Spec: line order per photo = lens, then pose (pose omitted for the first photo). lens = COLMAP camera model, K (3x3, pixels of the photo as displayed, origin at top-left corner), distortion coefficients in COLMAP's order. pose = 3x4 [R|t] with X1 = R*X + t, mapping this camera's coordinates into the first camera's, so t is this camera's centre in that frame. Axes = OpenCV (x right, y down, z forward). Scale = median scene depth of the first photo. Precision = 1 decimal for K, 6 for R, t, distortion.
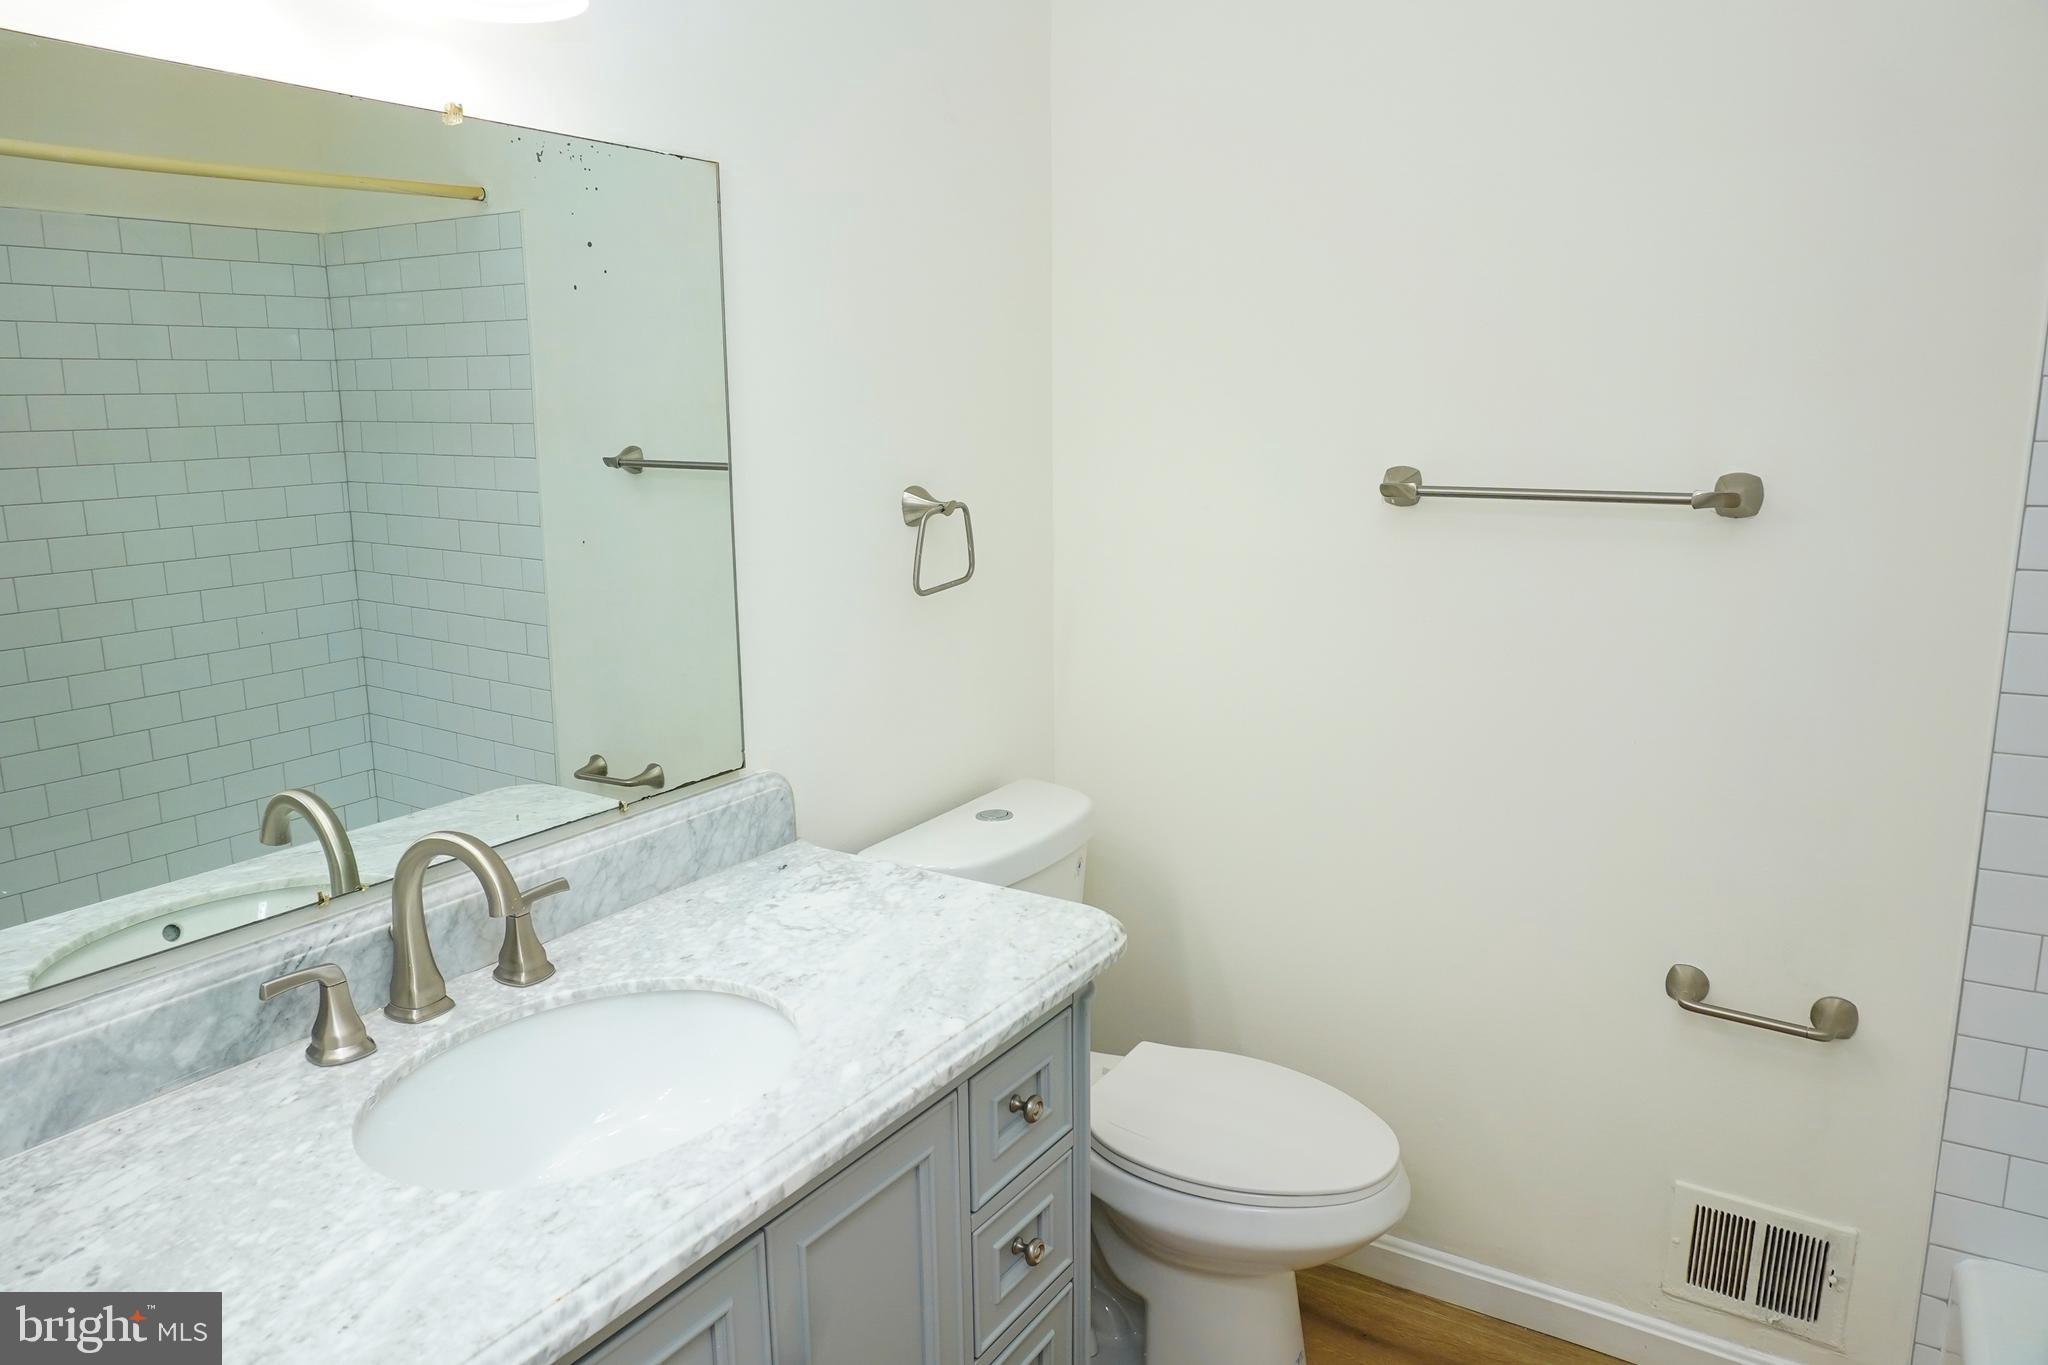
lens RADIAL K [[1377.3, 0, 1036.4], [0, 1377.3, 681.3], [0, 0, 1]] dist [-0.062010, 0.037014]
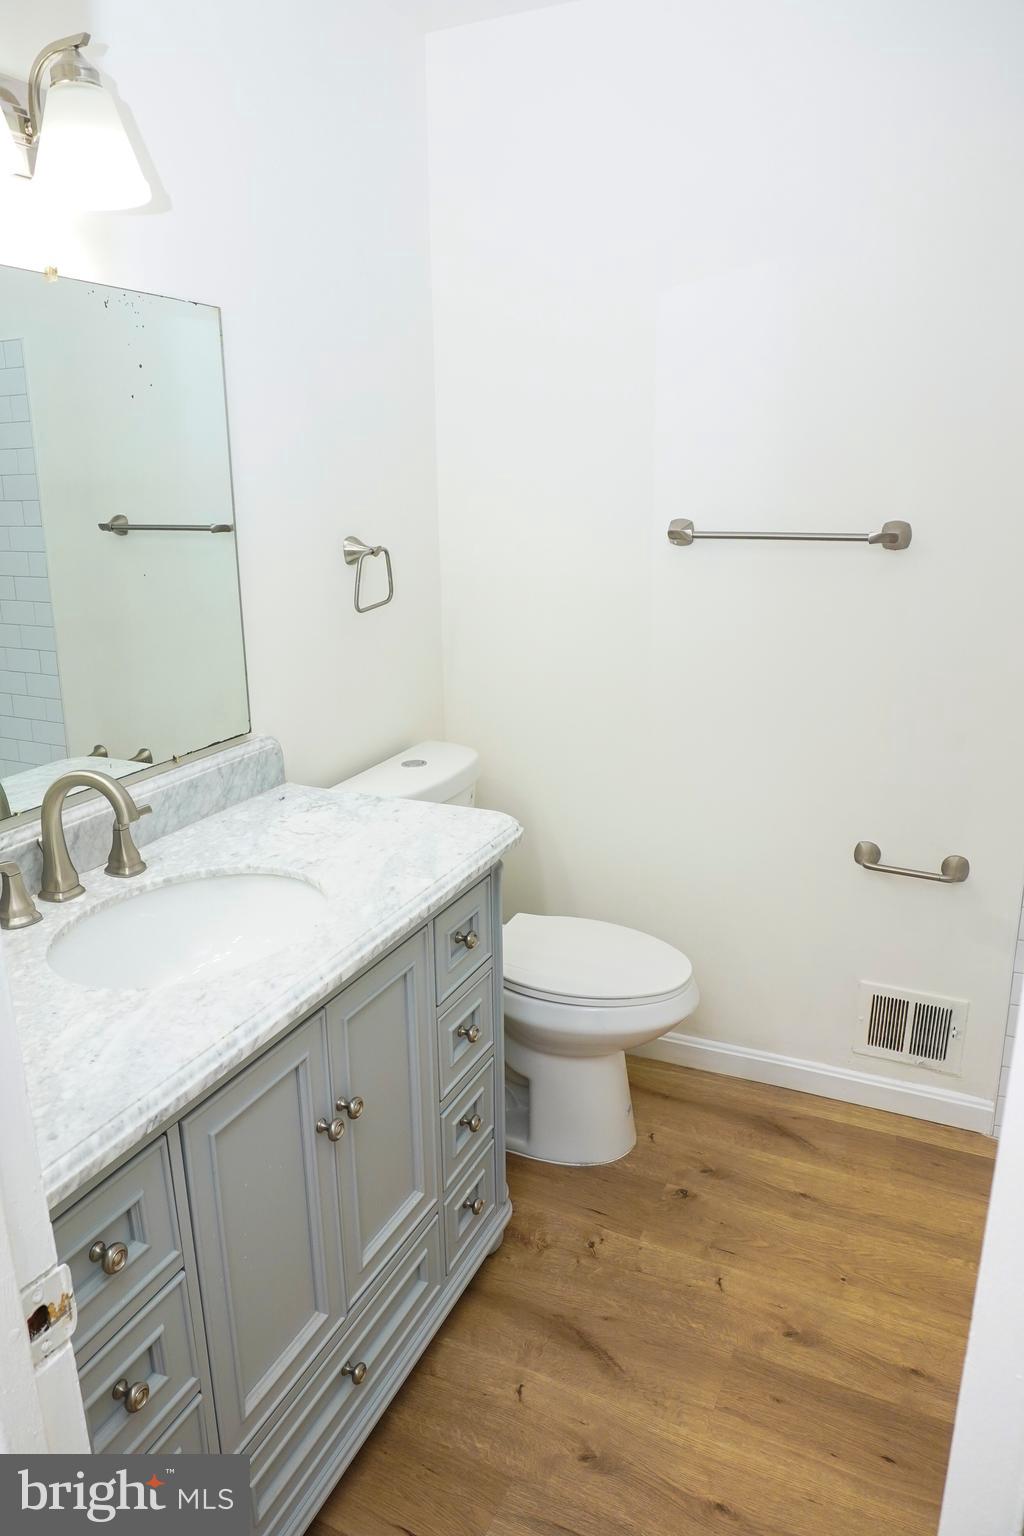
lens RADIAL K [[1030.8, 0, 518.5], [0, 1030.8, 770.3], [0, 0, 1]] dist [-0.069125, 0.001727]
pose [[0.990198, -0.041917, 0.133235, -0.089251], [0.032228, 0.996733, 0.074062, 0.035941], [-0.135904, -0.069042, 0.988313, -0.127558]]
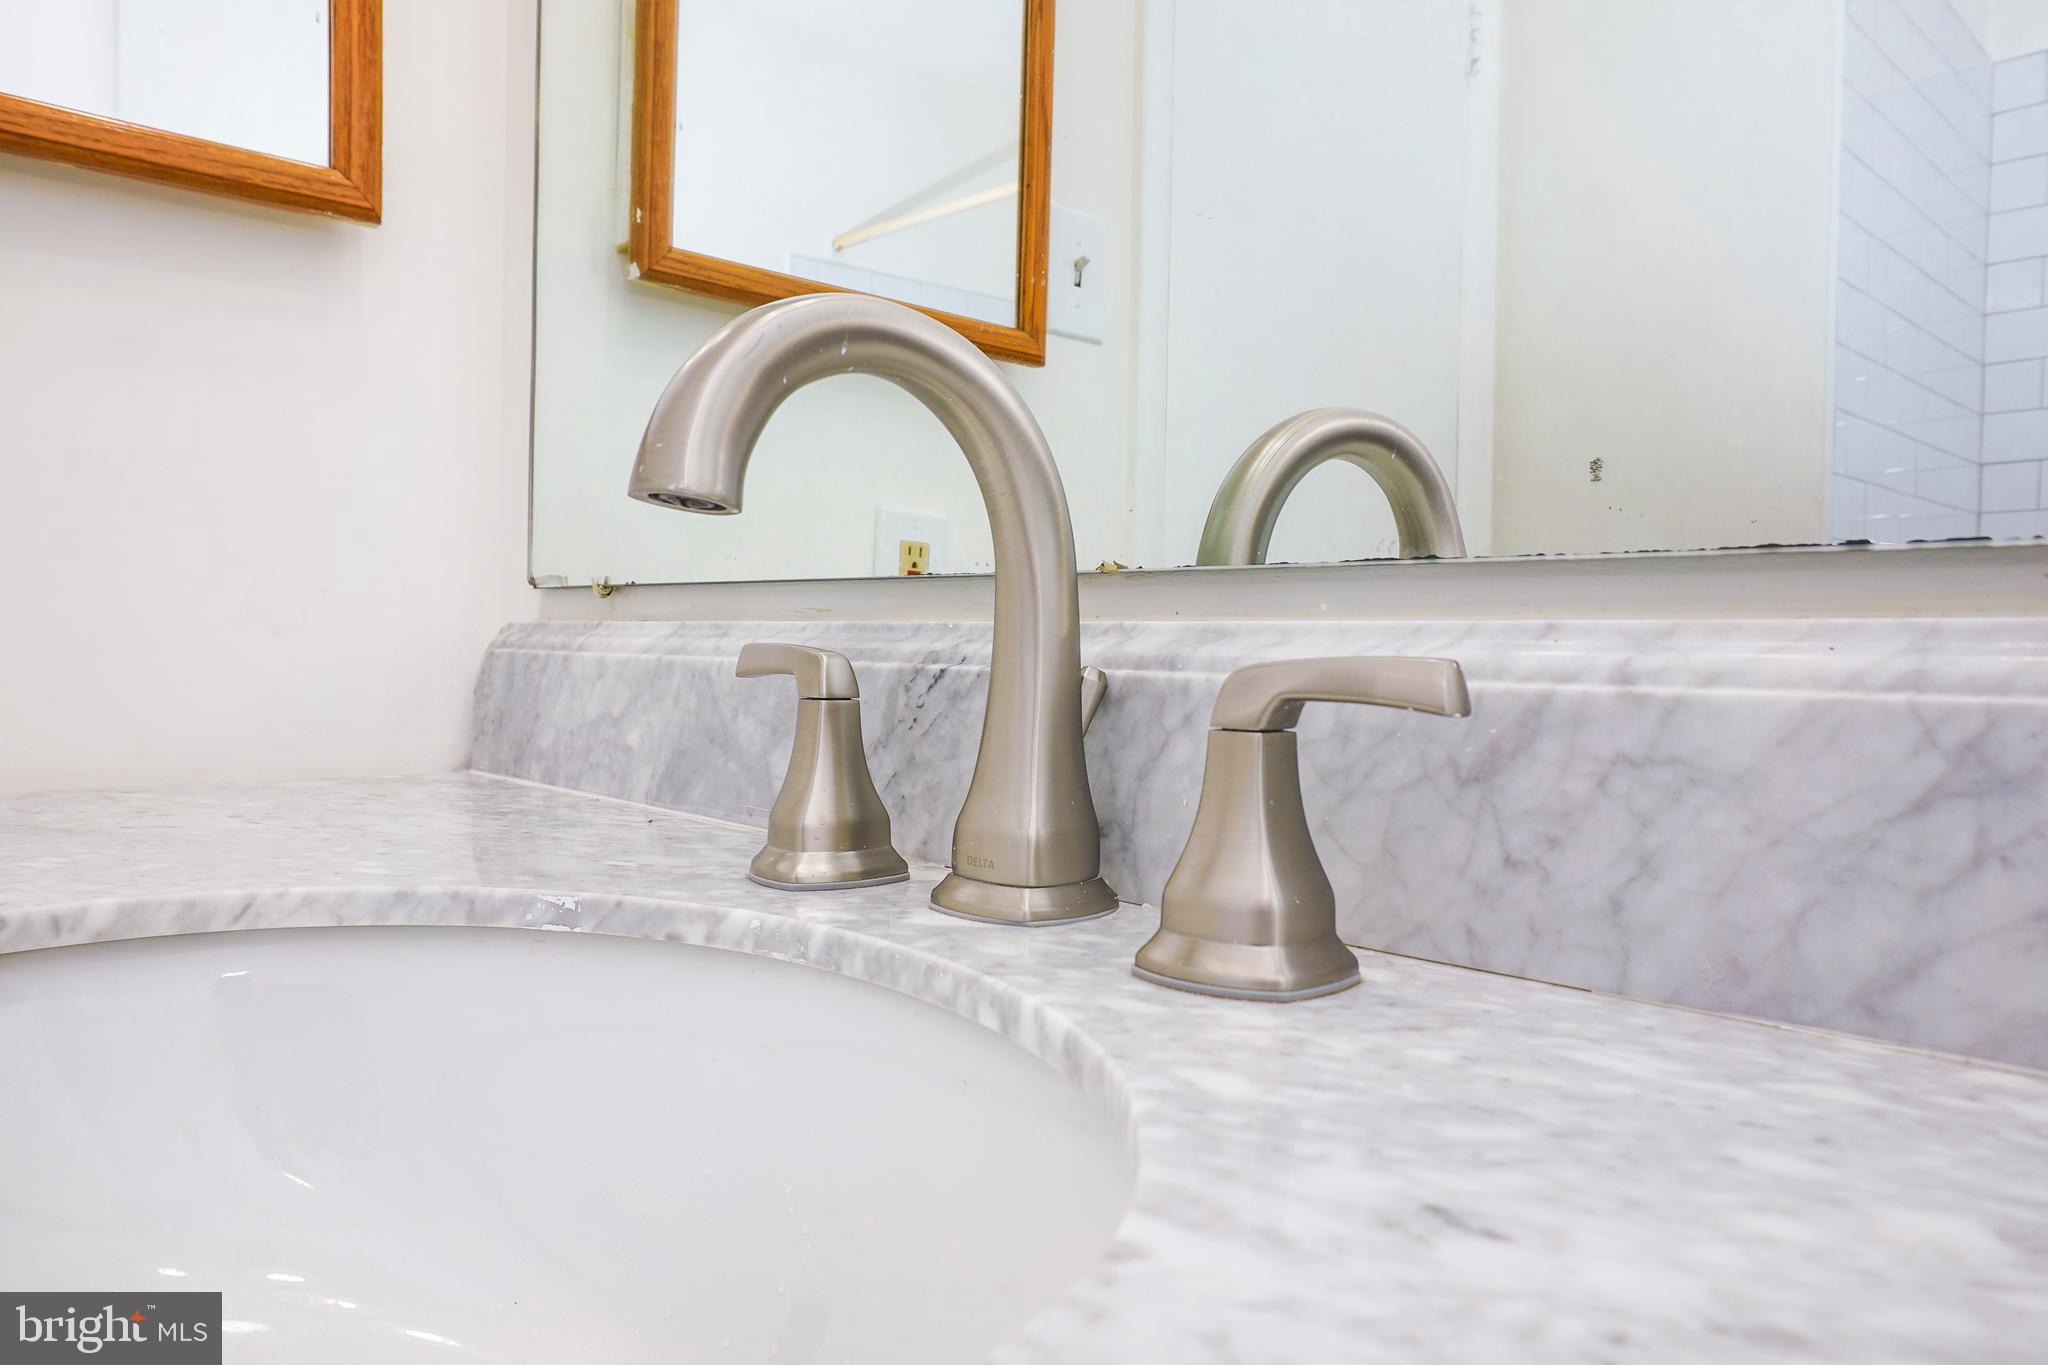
lens RADIAL K [[1385.6, 0, 1028.5], [0, 1385.6, 670.9], [0, 0, 1]] dist [-0.047209, 0.040242]
pose [[-0.250295, 0.025654, -0.967830, -0.093185], [-0.206344, 0.975268, 0.079215, 0.131488], [0.945925, 0.219533, -0.238811, 0.918182]]
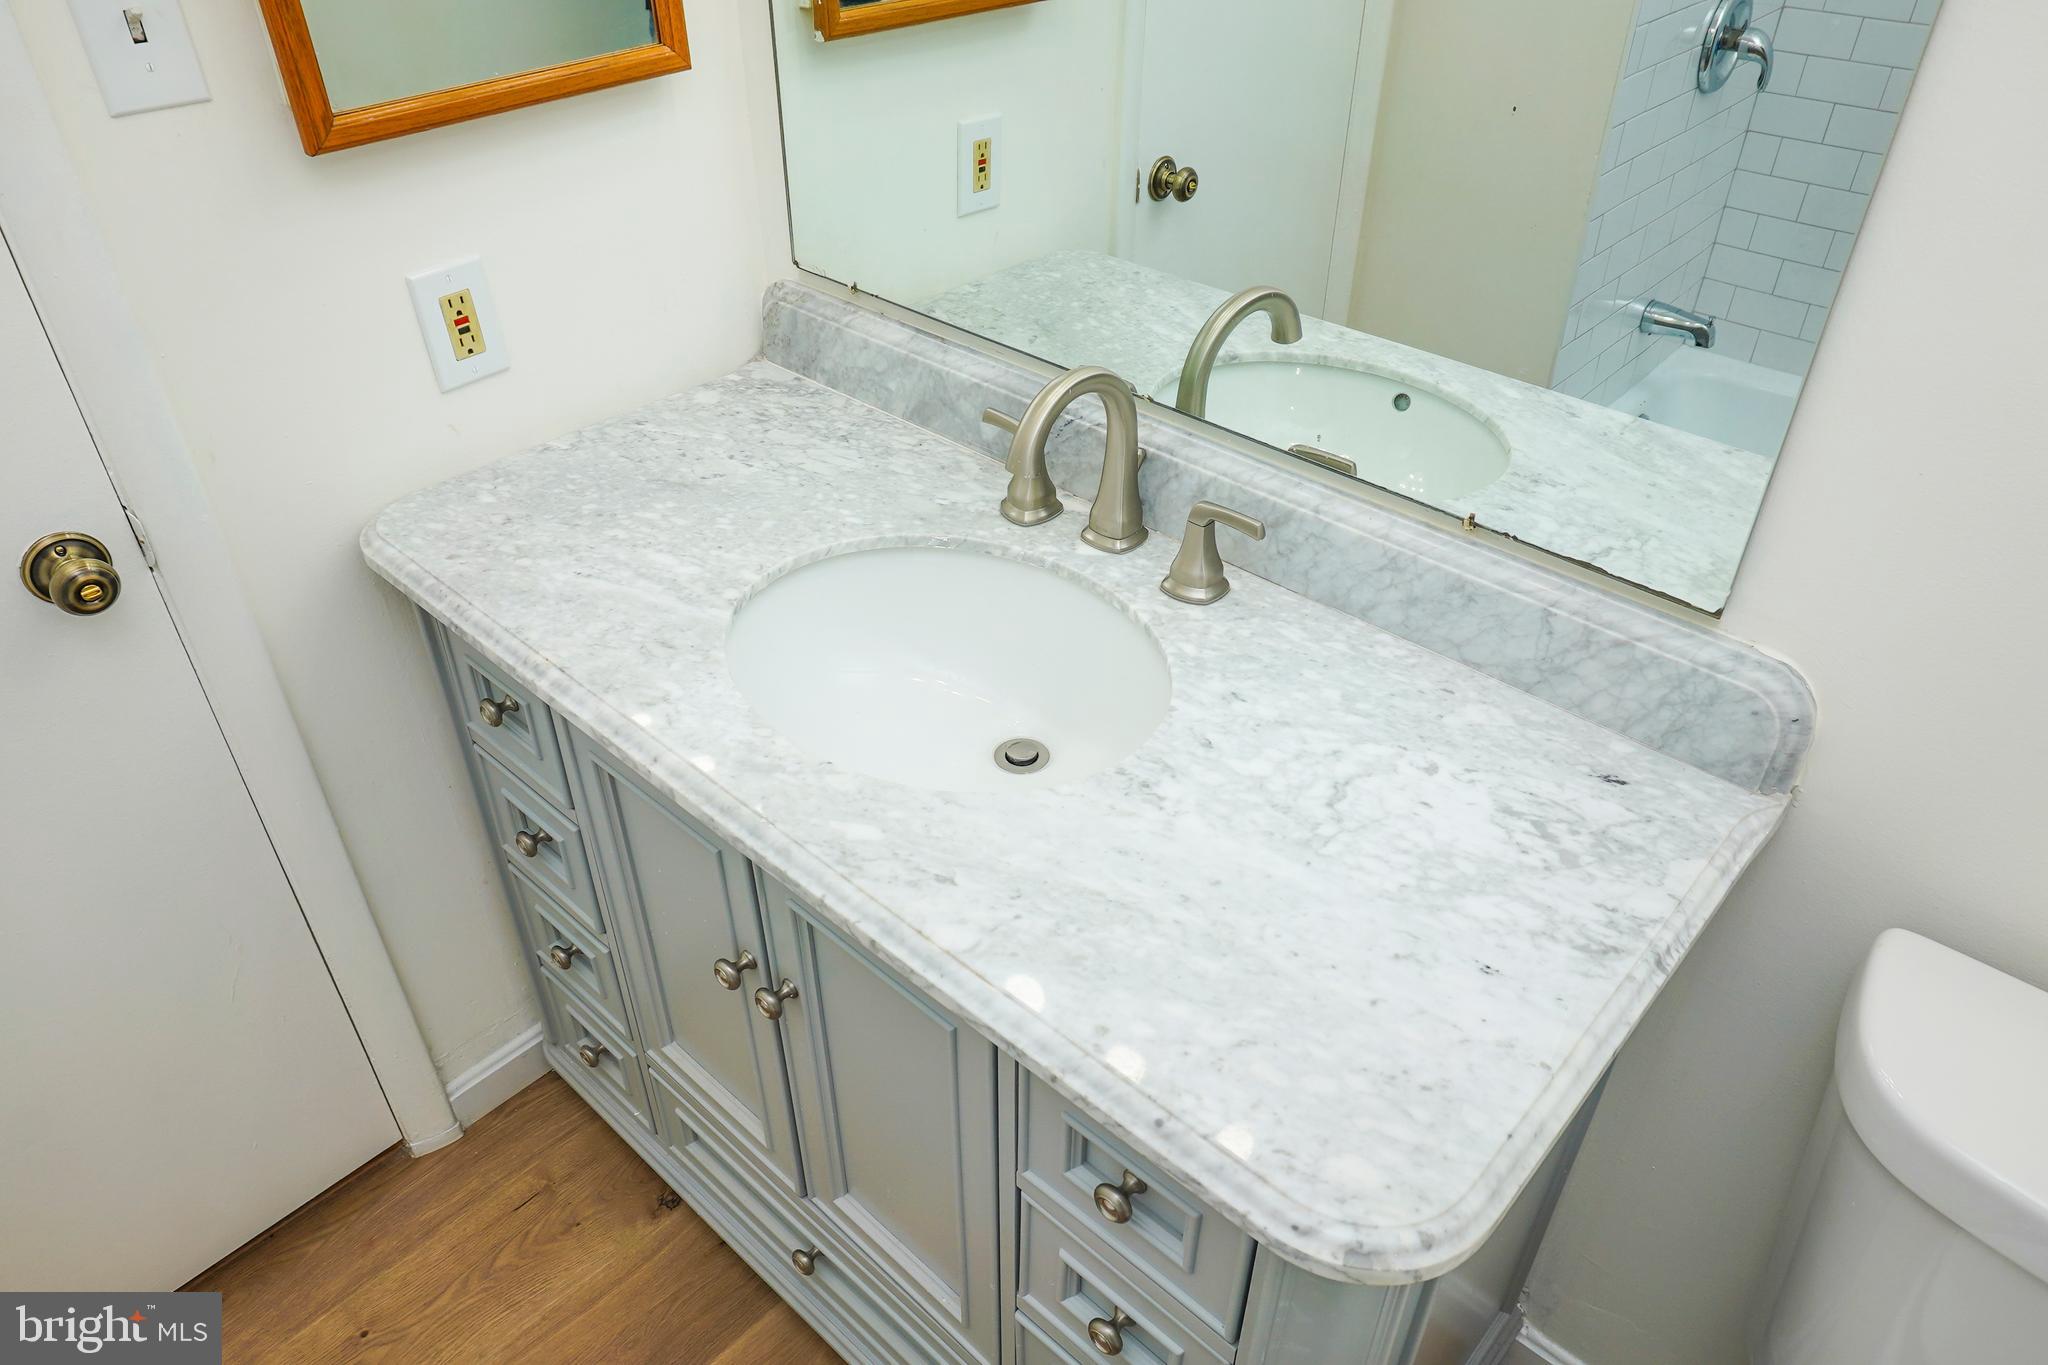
lens RADIAL K [[1377.3, 0, 1036.4], [0, 1377.3, 681.3], [0, 0, 1]] dist [-0.062010, 0.037014]
pose [[-0.186337, 0.588212, -0.786947, 0.333331], [-0.199010, 0.761774, 0.616519, -0.233820], [0.962119, 0.271491, -0.024887, 0.854437]]
